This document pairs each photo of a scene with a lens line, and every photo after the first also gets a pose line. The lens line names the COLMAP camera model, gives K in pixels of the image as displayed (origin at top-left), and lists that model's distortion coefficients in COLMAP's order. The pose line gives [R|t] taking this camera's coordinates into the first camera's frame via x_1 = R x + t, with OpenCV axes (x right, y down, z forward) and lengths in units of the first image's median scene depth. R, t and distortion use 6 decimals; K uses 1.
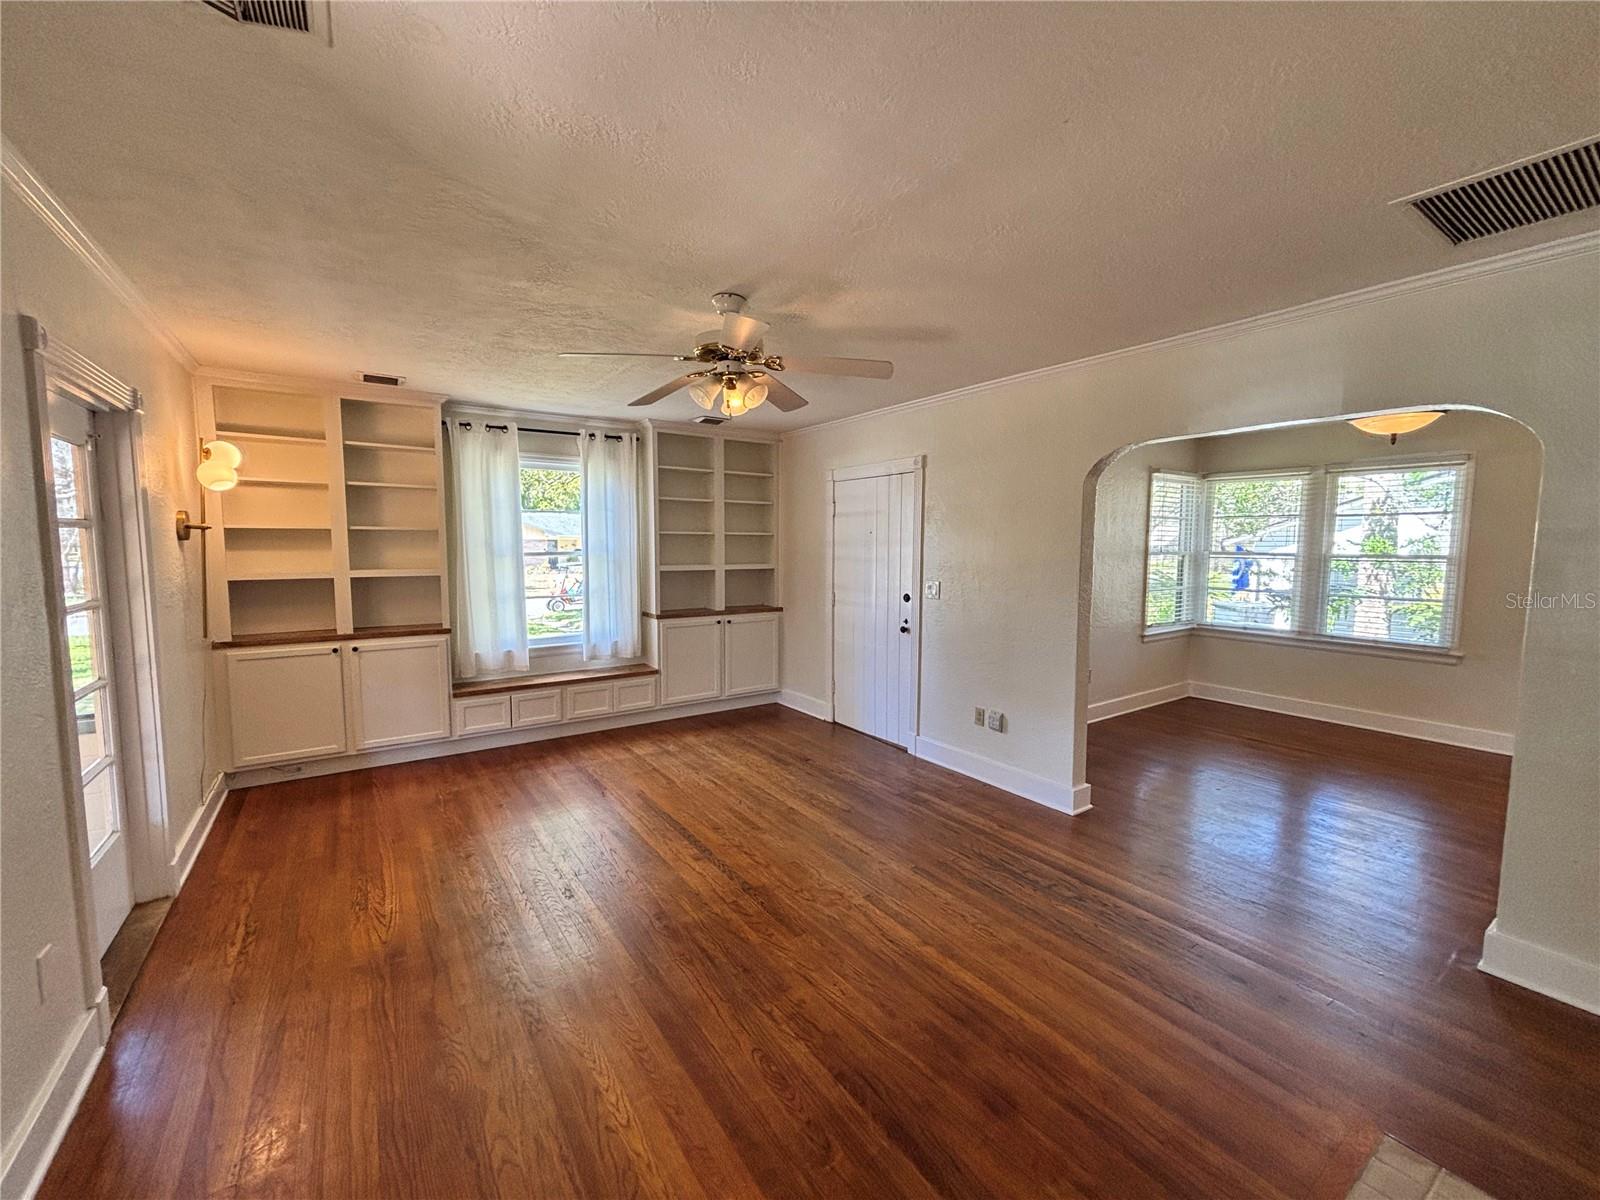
lens RADIAL K [[648.7, 0, 796.0], [0, 648.7, 598.3], [0, 0, 1]] dist [0.000191, -0.000308]
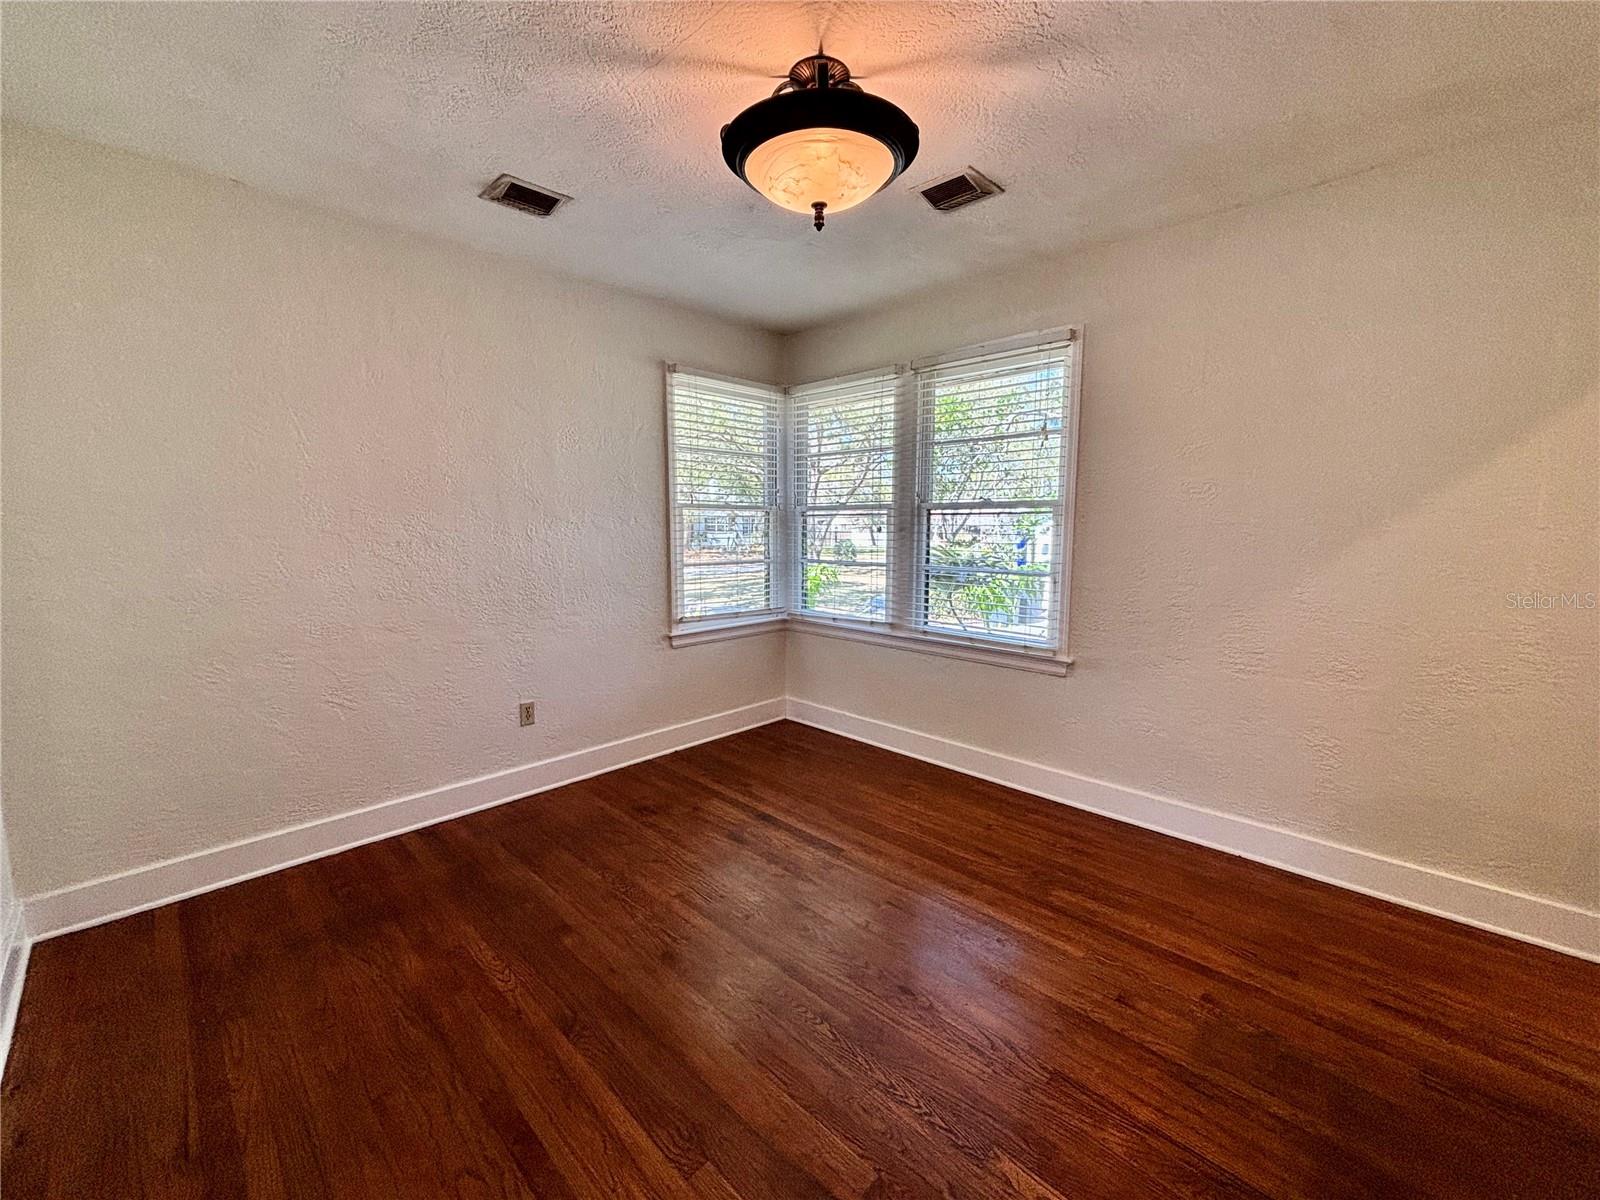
lens RADIAL K [[649.3, 0, 791.3], [0, 649.3, 597.4], [0, 0, 1]] dist [0.001264, -0.000384]
pose [[0.982557, -0.023137, 0.184514, 0.655268], [0.017741, 0.999367, 0.030842, 0.002838], [-0.185111, -0.027030, 0.982346, 0.444065]]
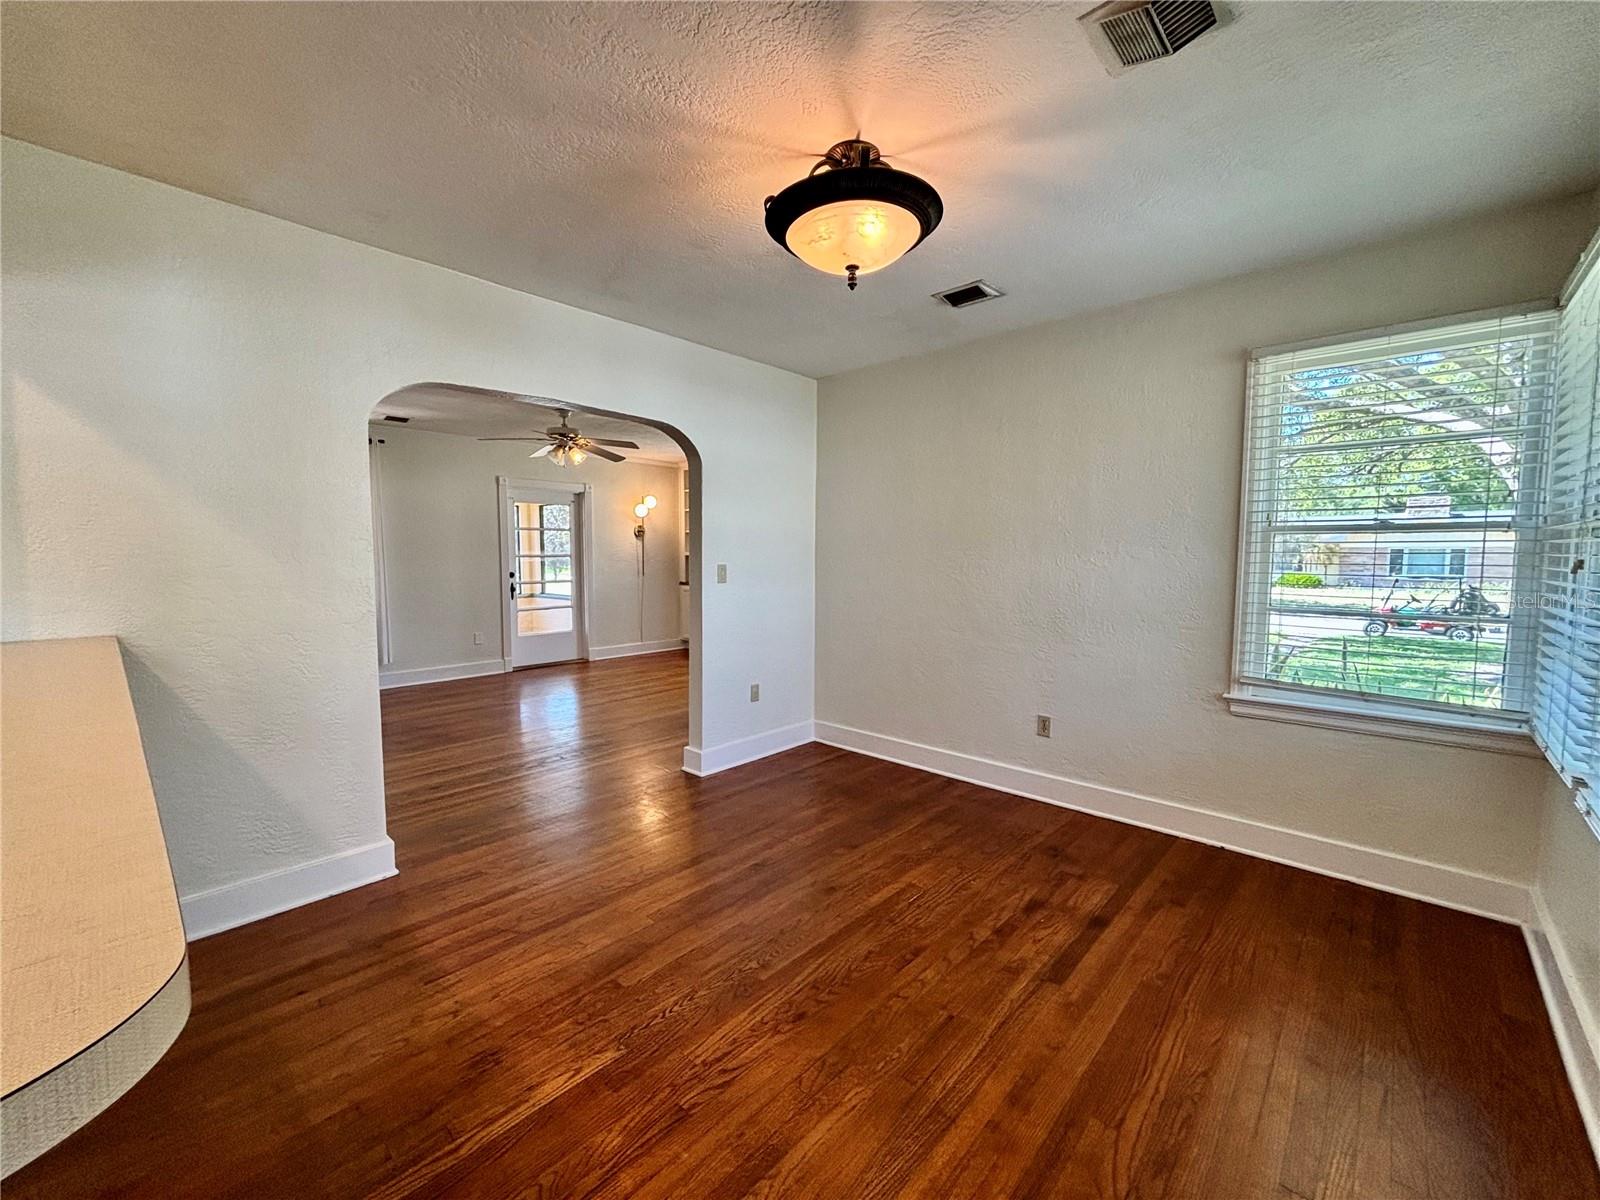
lens RADIAL K [[655.5, 0, 796.5], [0, 655.5, 596.0], [0, 0, 1]] dist [-0.001506, -0.000312]
pose [[0.221723, 0.062805, -0.973085, 1.147257], [-0.086246, 0.995276, 0.044585, -0.015845], [0.971288, 0.074039, 0.226092, 0.694884]]
